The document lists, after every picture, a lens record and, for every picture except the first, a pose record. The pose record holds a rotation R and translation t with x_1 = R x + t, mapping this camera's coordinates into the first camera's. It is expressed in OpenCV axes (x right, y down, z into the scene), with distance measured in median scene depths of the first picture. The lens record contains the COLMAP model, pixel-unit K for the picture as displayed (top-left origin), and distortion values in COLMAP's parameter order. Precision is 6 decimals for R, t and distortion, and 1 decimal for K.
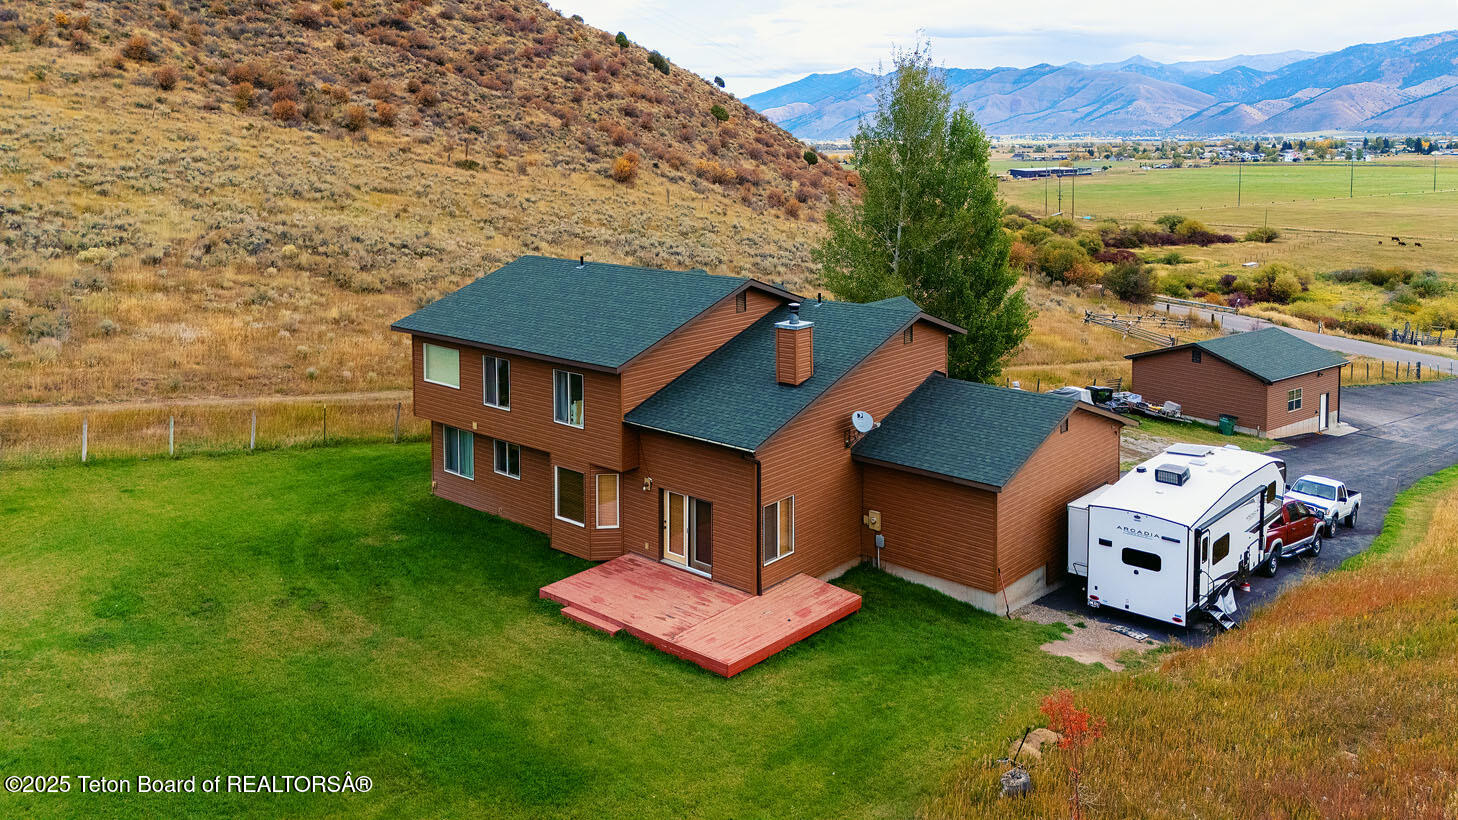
lens RADIAL K [[1121.0, 0, 690.4], [0, 1121.0, 248.0], [0, 0, 1]] dist [0.060091, -0.053063]
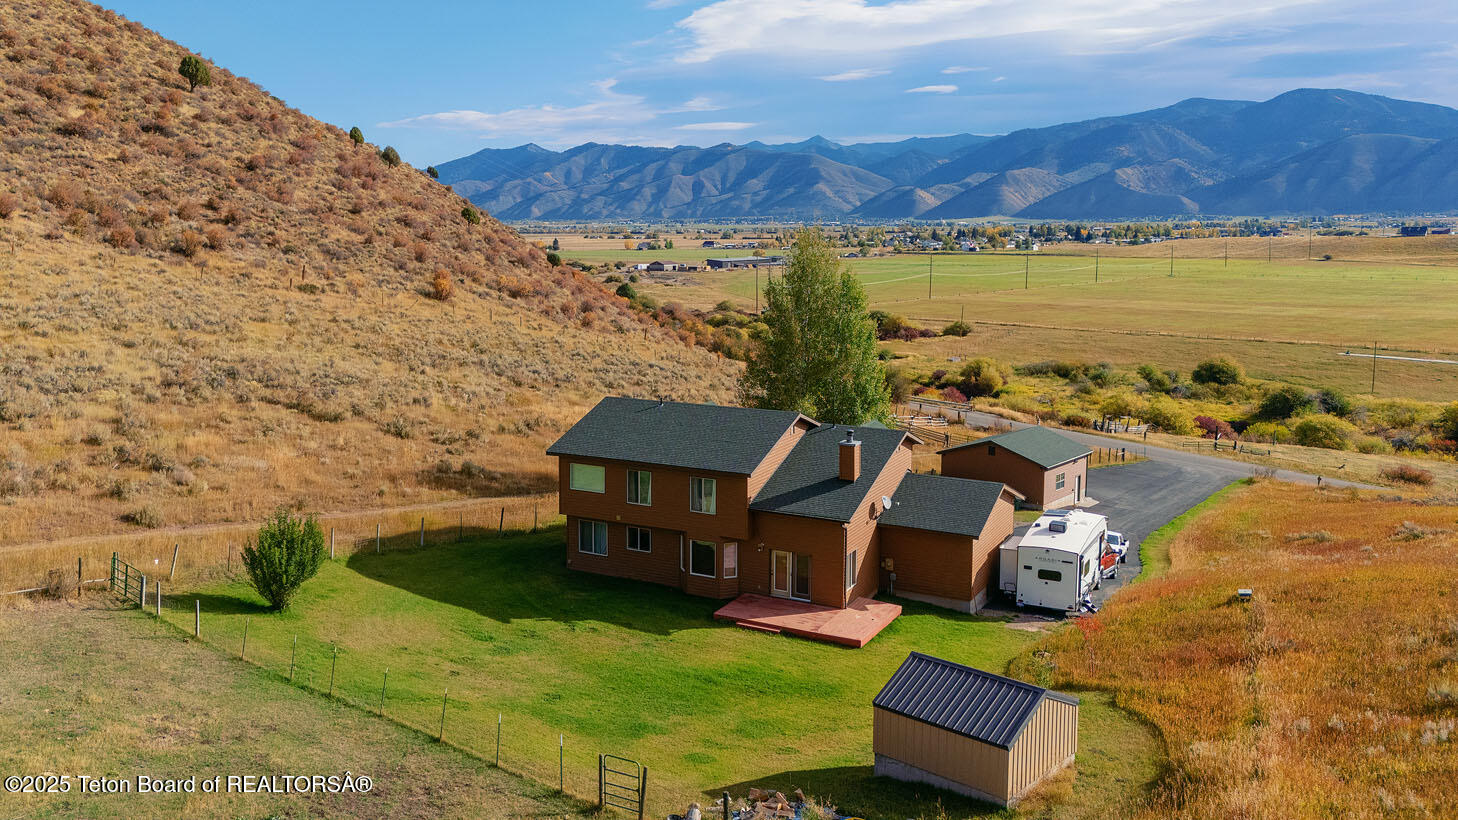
lens RADIAL K [[1225.3, 0, 623.9], [0, 1225.3, 374.5], [0, 0, 1]] dist [0.081913, -0.064280]
pose [[0.975977, -0.020521, 0.216906, -0.433322], [0.014400, 0.999453, 0.029765, -0.065033], [-0.217398, -0.025927, 0.975739, -0.468210]]
